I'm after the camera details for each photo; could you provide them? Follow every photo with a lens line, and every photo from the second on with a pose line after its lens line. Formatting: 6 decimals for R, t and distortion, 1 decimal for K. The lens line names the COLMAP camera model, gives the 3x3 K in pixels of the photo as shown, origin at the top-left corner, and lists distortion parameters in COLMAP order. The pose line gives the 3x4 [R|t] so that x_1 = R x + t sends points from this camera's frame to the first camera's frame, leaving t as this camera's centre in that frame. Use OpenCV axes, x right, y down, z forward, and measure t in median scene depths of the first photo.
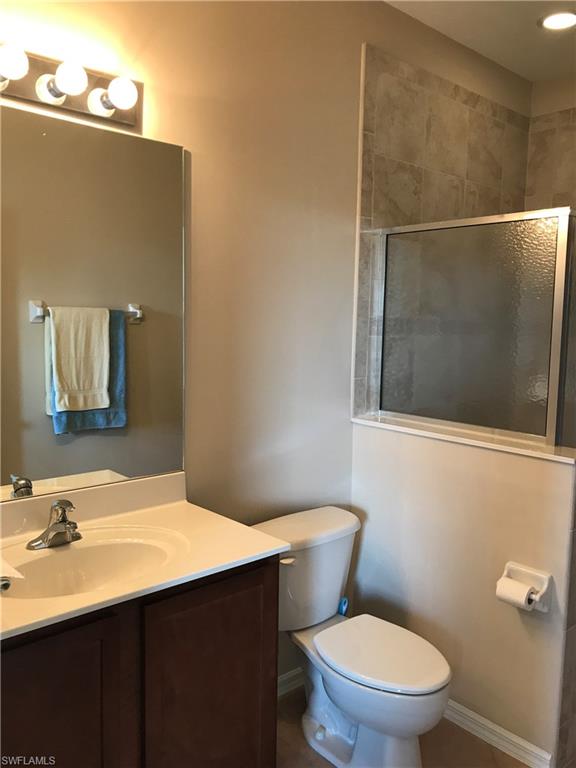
lens RADIAL K [[646.5, 0, 307.6], [0, 646.5, 384.3], [0, 0, 1]] dist [0.047603, -0.015964]
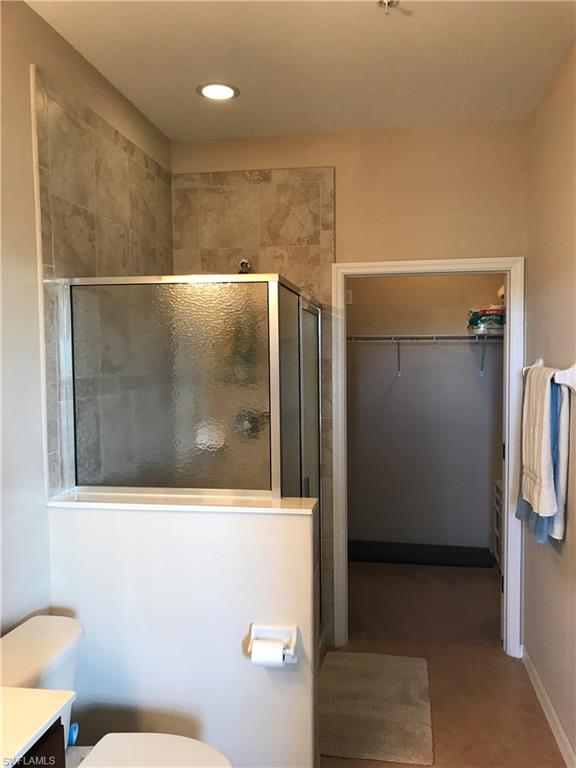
lens RADIAL K [[646.5, 0, 287.8], [0, 646.5, 382.7], [0, 0, 1]] dist [0.047603, -0.015964]
pose [[0.772422, -0.058373, 0.632421, -0.211291], [0.086310, 0.996177, -0.013469, -0.061794], [-0.629217, 0.064989, 0.774508, 0.141359]]
